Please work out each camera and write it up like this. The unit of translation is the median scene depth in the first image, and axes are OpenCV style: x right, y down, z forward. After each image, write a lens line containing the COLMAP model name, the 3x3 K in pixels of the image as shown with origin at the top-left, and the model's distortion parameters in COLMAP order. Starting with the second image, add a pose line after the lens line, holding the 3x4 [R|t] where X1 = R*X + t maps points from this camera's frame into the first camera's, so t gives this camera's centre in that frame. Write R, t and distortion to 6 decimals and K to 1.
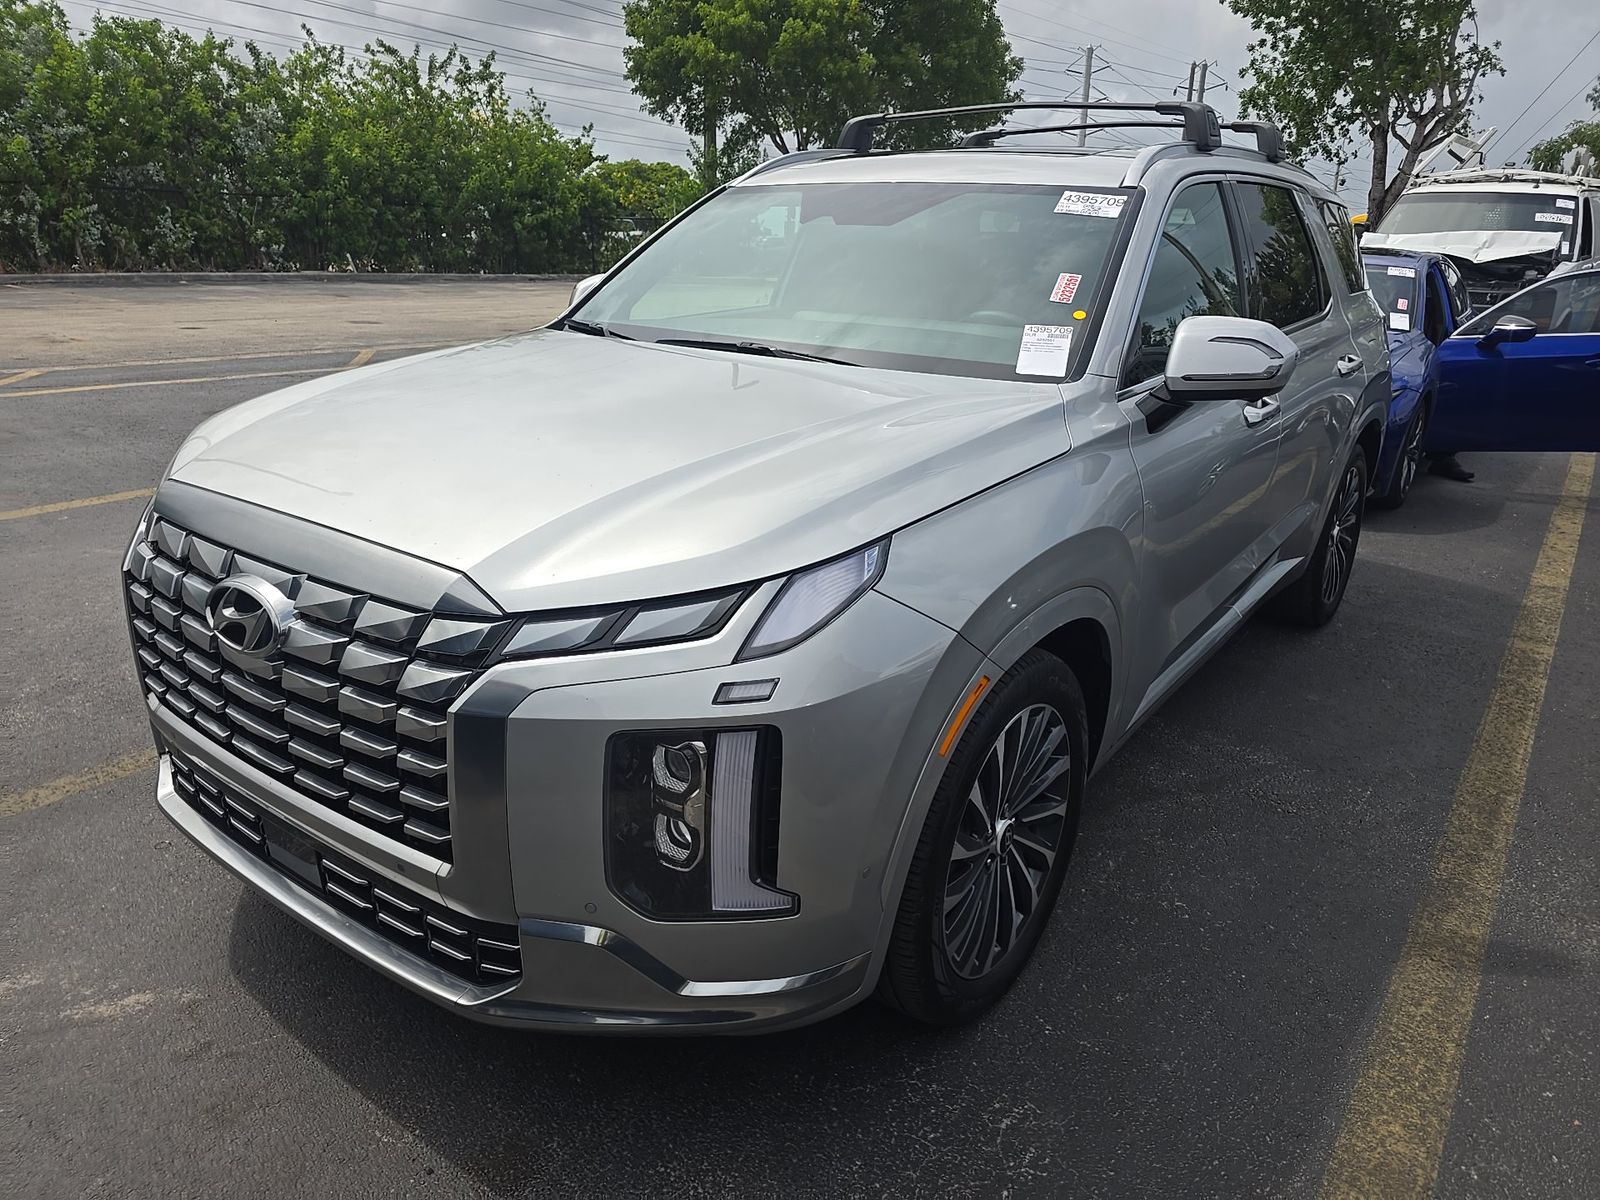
lens RADIAL K [[1086.8, 0, 802.1], [0, 1086.8, 593.7], [0, 0, 1]] dist [0.039701, -0.040963]
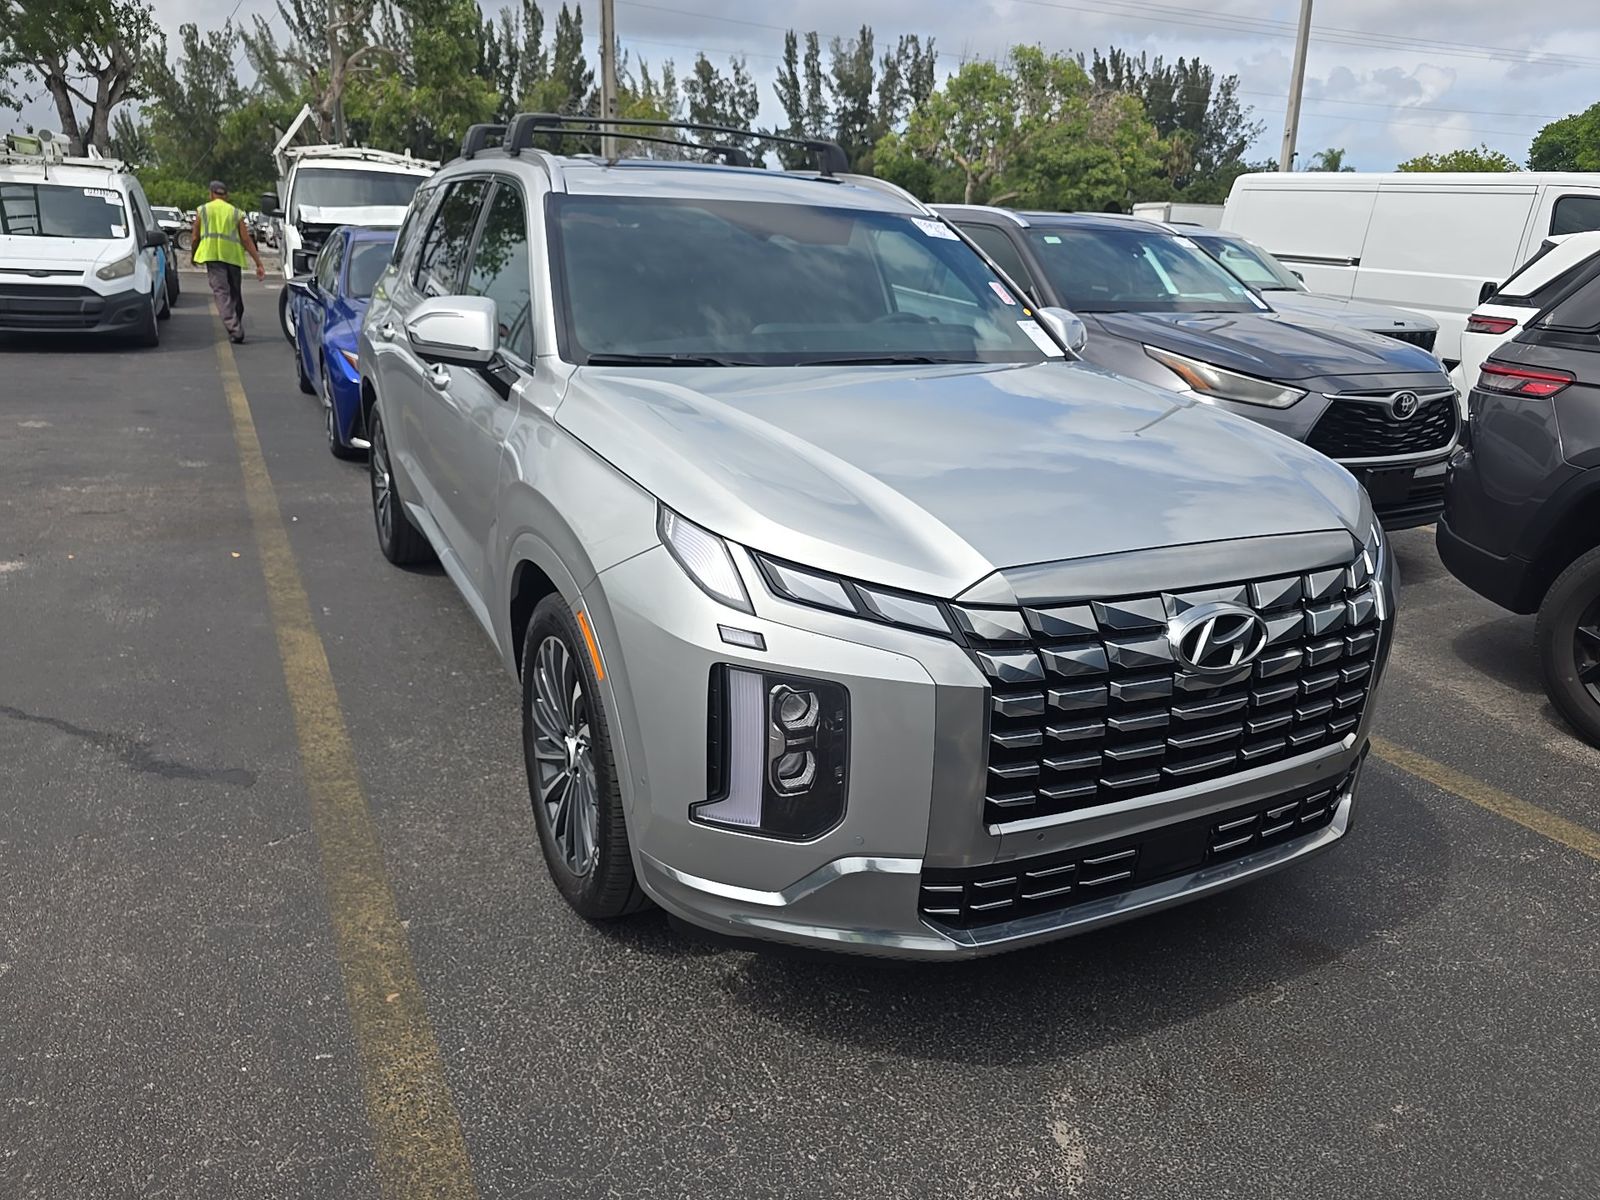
lens RADIAL K [[1092.5, 0, 795.1], [0, 1092.5, 597.2], [0, 0, 1]] dist [0.037137, -0.043121]
pose [[0.432842, -0.284359, 0.855446, -0.130272], [0.250288, 0.949545, 0.188997, -0.026847], [-0.866028, 0.132302, 0.482174, 0.066696]]
